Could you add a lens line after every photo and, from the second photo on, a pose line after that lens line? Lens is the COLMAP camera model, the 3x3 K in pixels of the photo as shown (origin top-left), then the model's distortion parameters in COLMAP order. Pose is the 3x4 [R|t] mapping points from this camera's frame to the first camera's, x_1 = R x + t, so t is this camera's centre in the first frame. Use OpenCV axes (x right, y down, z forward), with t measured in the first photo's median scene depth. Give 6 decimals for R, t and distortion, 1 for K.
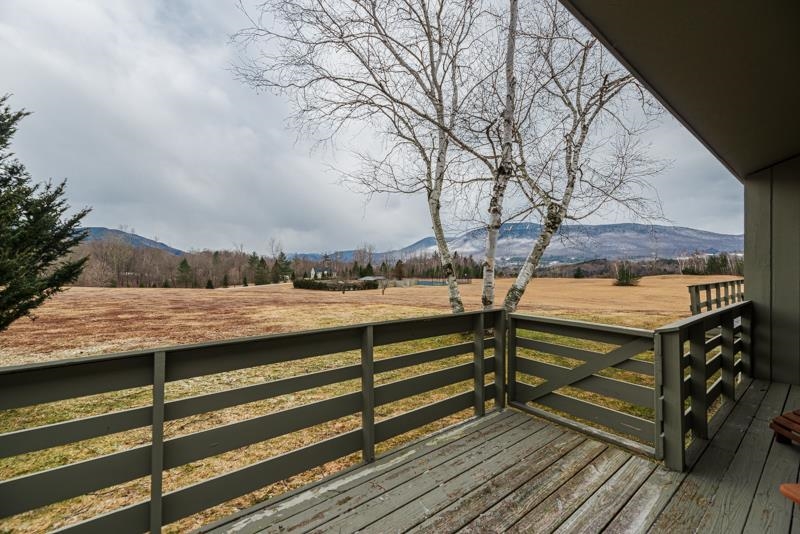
lens RADIAL K [[328.1, 0, 396.1], [0, 328.1, 266.4], [0, 0, 1]] dist [-0.002056, 0.000623]
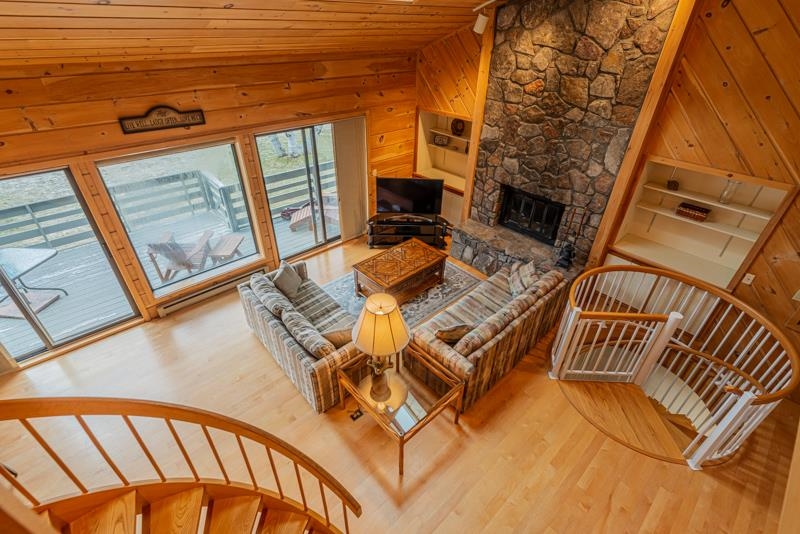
lens RADIAL K [[363.7, 0, 392.5], [0, 363.7, 263.6], [0, 0, 1]] dist [-0.000375, 0.000279]
pose [[0.999003, -0.015059, 0.042015, 2.997459], [-0.011027, 0.828904, 0.559282, -1.426030], [-0.043249, -0.559188, 0.827912, -2.720989]]
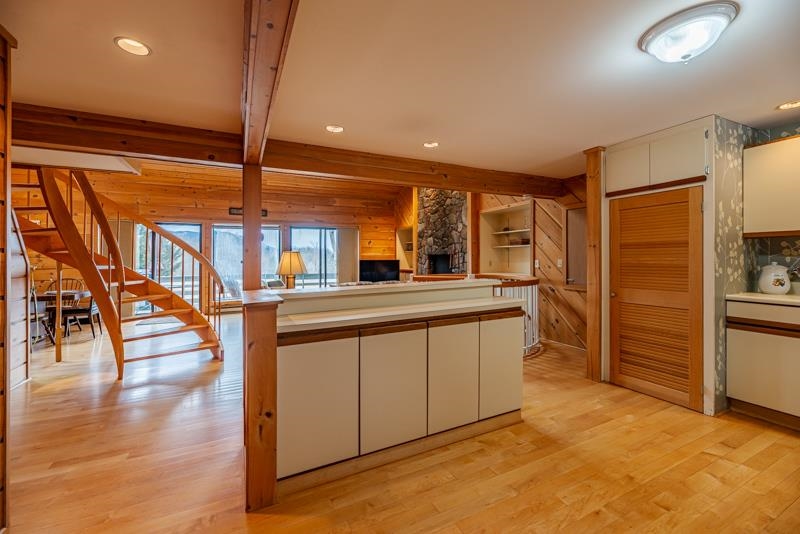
lens RADIAL K [[328.1, 0, 393.1], [0, 328.1, 262.1], [0, 0, 1]] dist [-0.002056, 0.000623]
pose [[0.970513, -0.003585, -0.241023, 4.893904], [0.007423, 0.999860, 0.015014, -0.075756], [0.240935, -0.016361, 0.970403, -4.328196]]
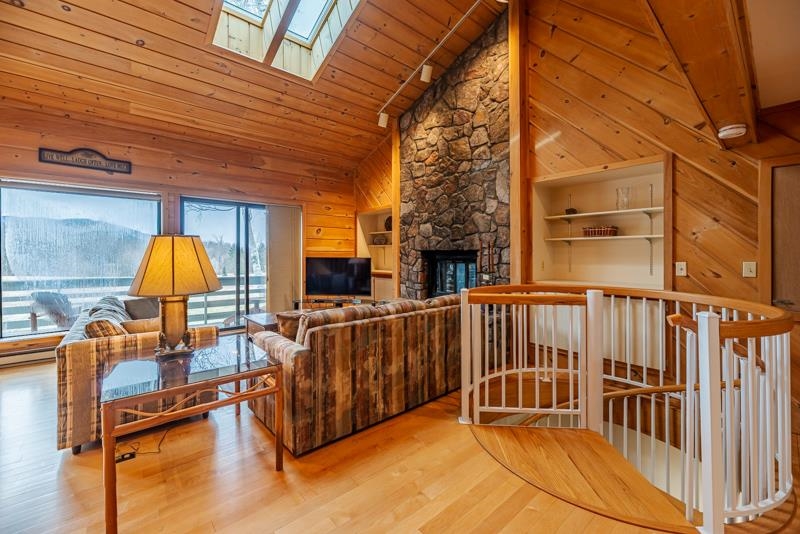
lens RADIAL K [[328.1, 0, 396.2], [0, 328.1, 256.4], [0, 0, 1]] dist [-0.002056, 0.000623]
pose [[0.999784, 0.003477, 0.020469, 3.906570], [-0.003653, 0.999956, 0.008583, -0.076096], [-0.020439, -0.008656, 0.999754, -2.604901]]
